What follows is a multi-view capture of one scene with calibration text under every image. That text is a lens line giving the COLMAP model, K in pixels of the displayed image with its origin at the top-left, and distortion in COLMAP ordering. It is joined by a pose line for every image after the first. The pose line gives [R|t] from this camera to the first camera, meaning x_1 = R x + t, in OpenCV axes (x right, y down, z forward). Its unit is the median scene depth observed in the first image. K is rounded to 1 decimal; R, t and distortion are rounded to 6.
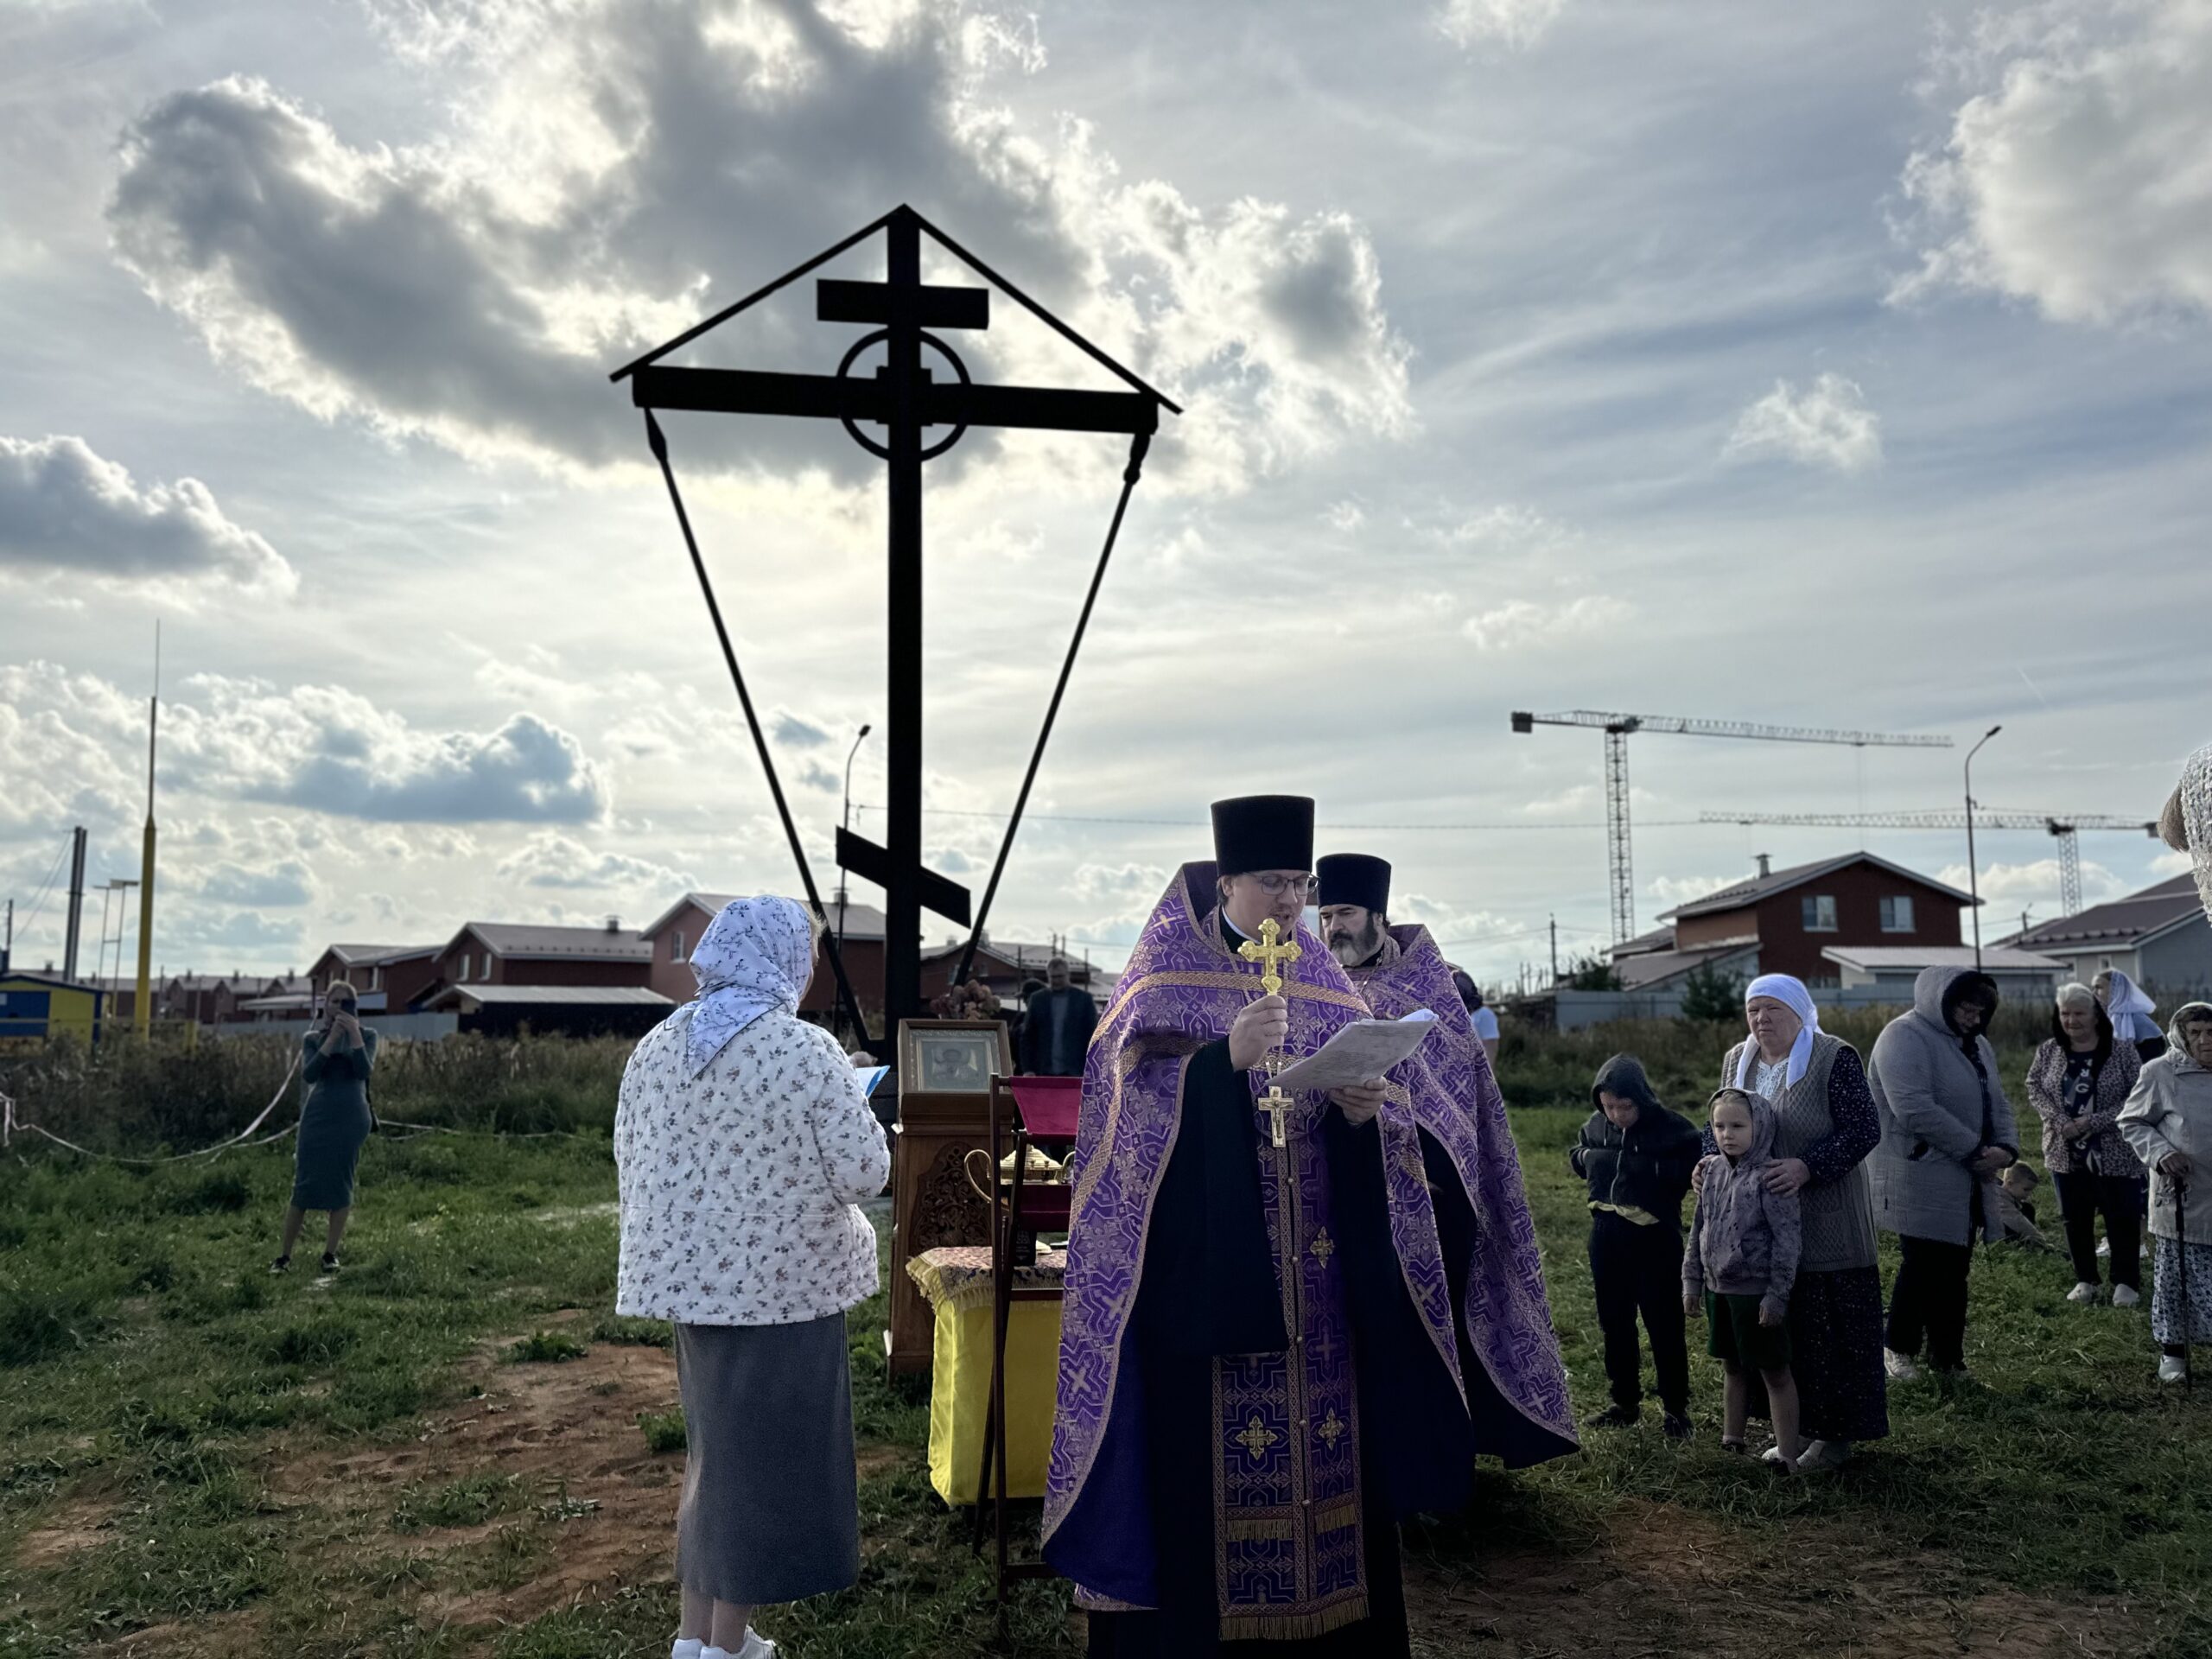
lens RADIAL K [[1579.8, 0, 1106.0], [0, 1579.8, 829.5], [0, 0, 1]] dist [0.003445, 0.001583]
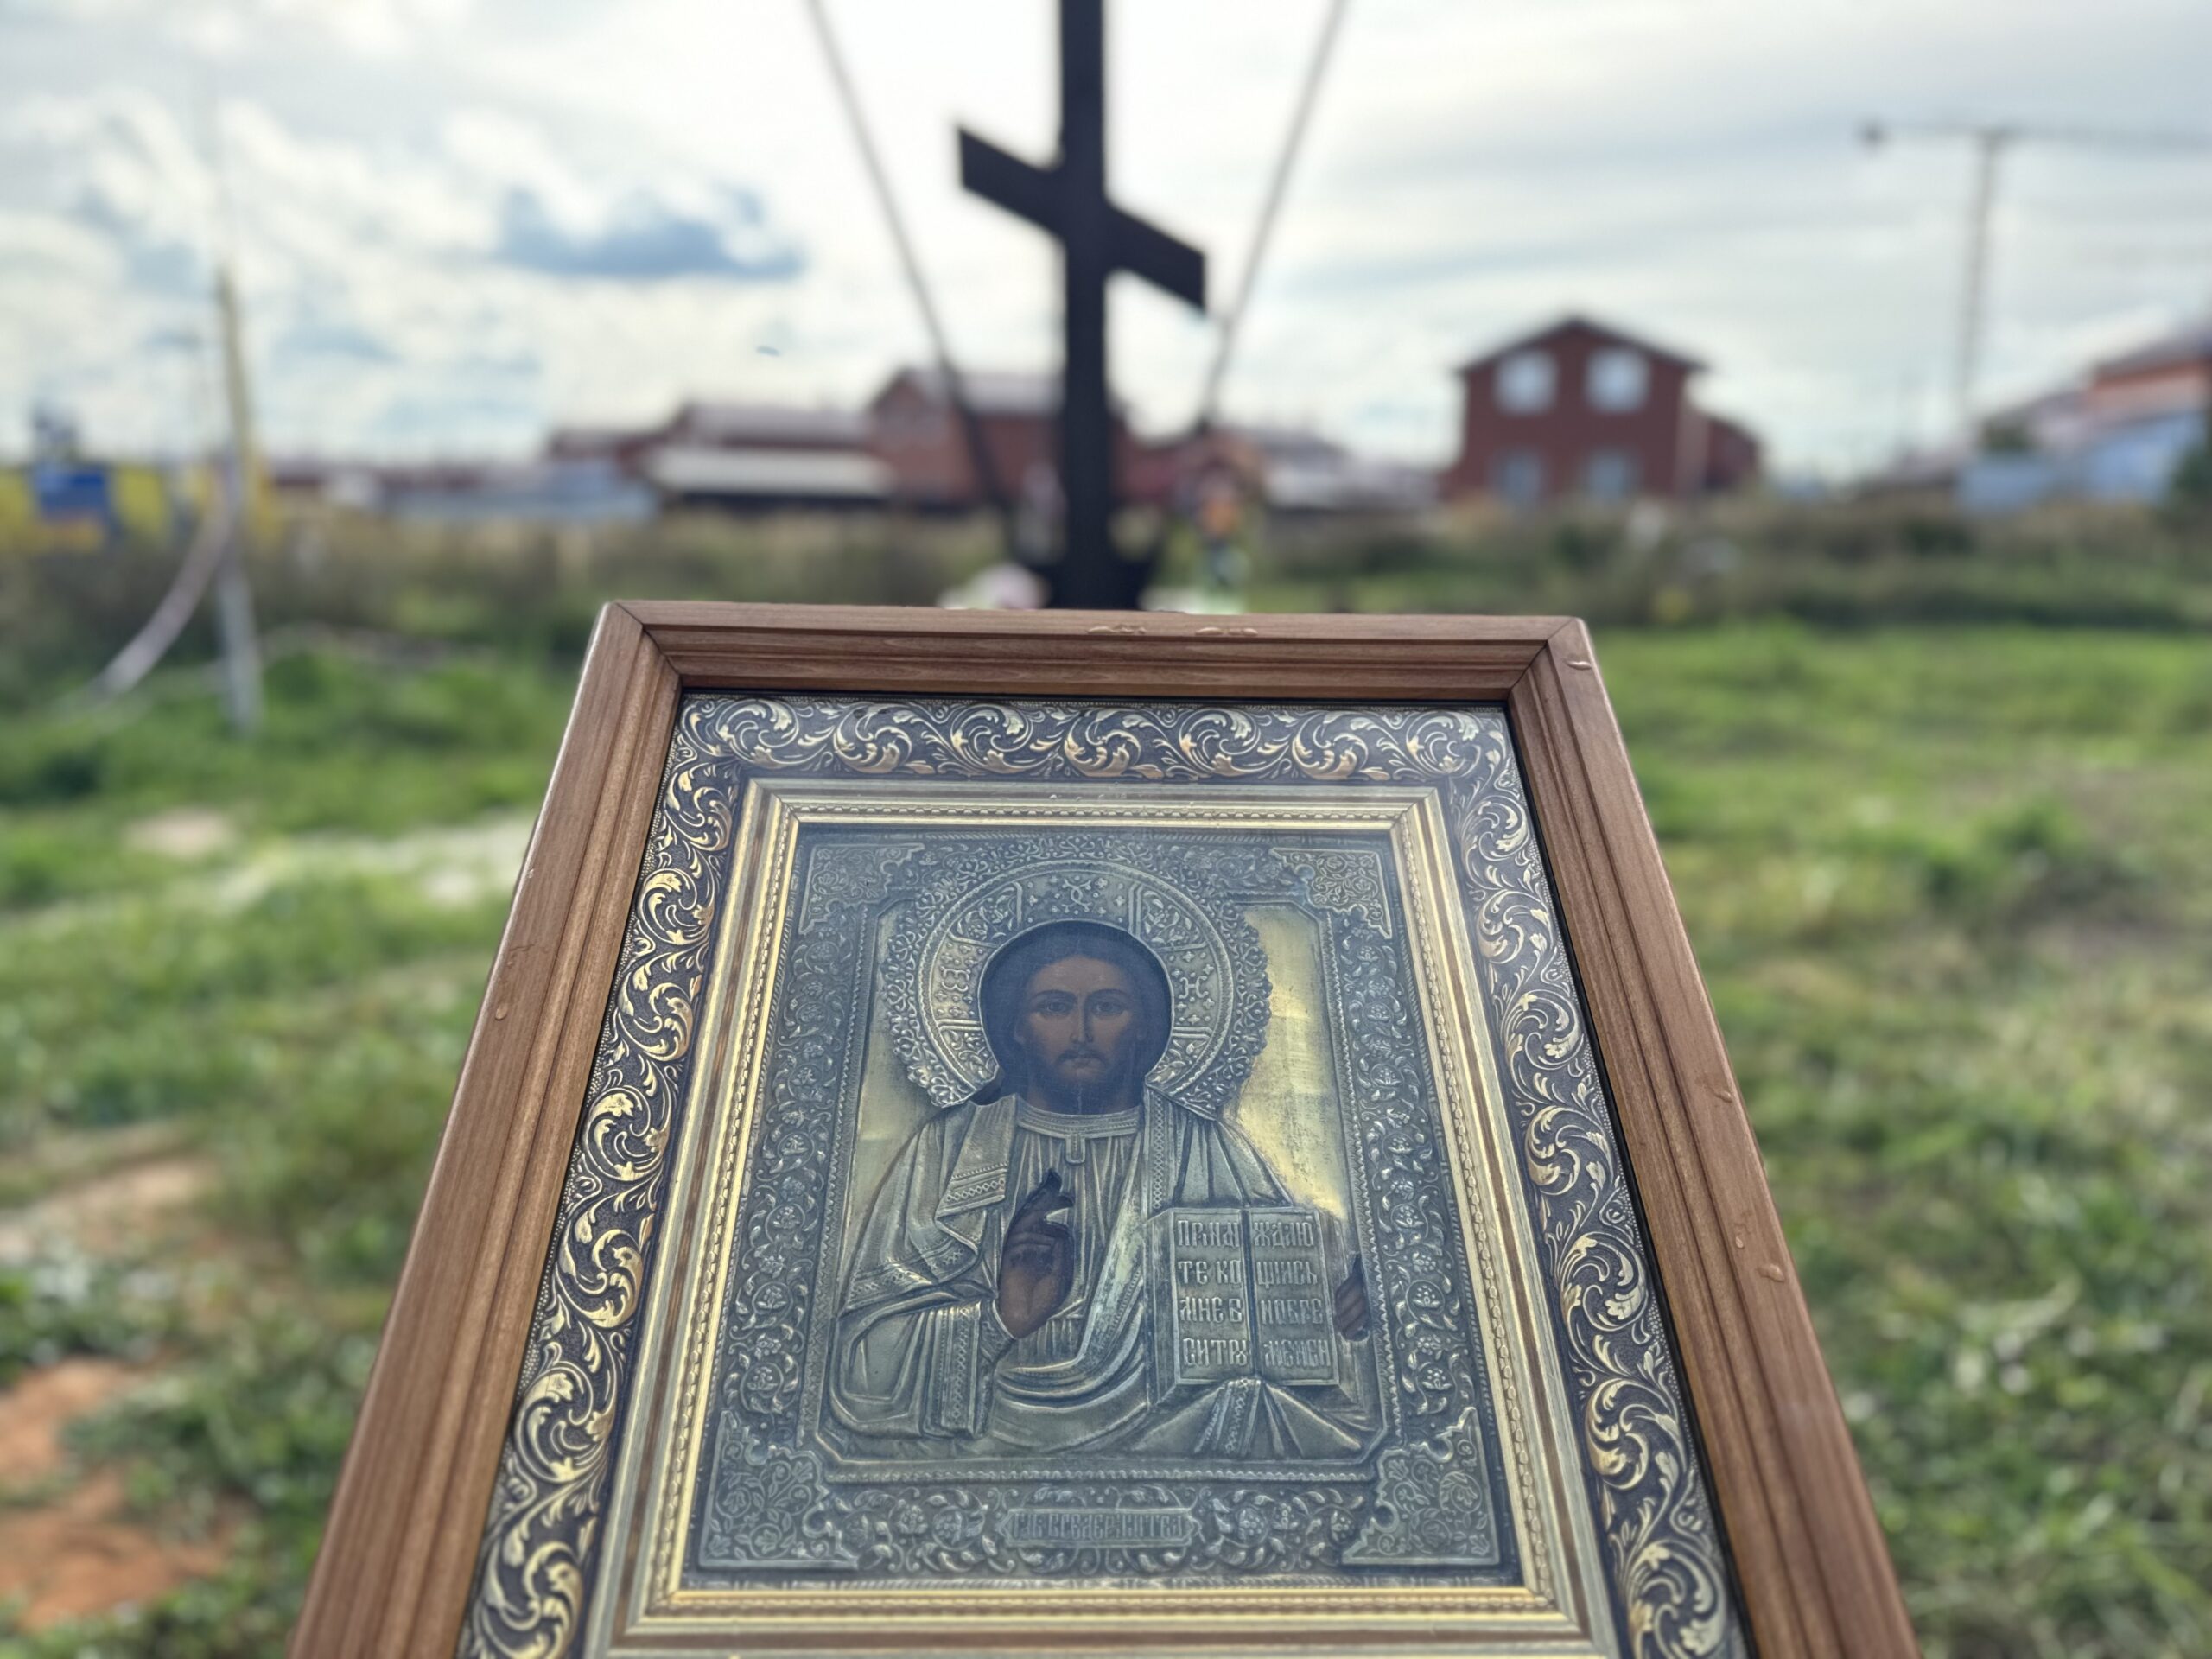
lens RADIAL K [[1579.8, 0, 1106.0], [0, 1579.8, 829.5], [0, 0, 1]] dist [0.003445, 0.001583]
pose [[0.988919, 0.030122, -0.145371, -0.018419], [0.018255, 0.947095, 0.320435, 0.023160], [0.147332, -0.319538, 0.936050, 0.205496]]
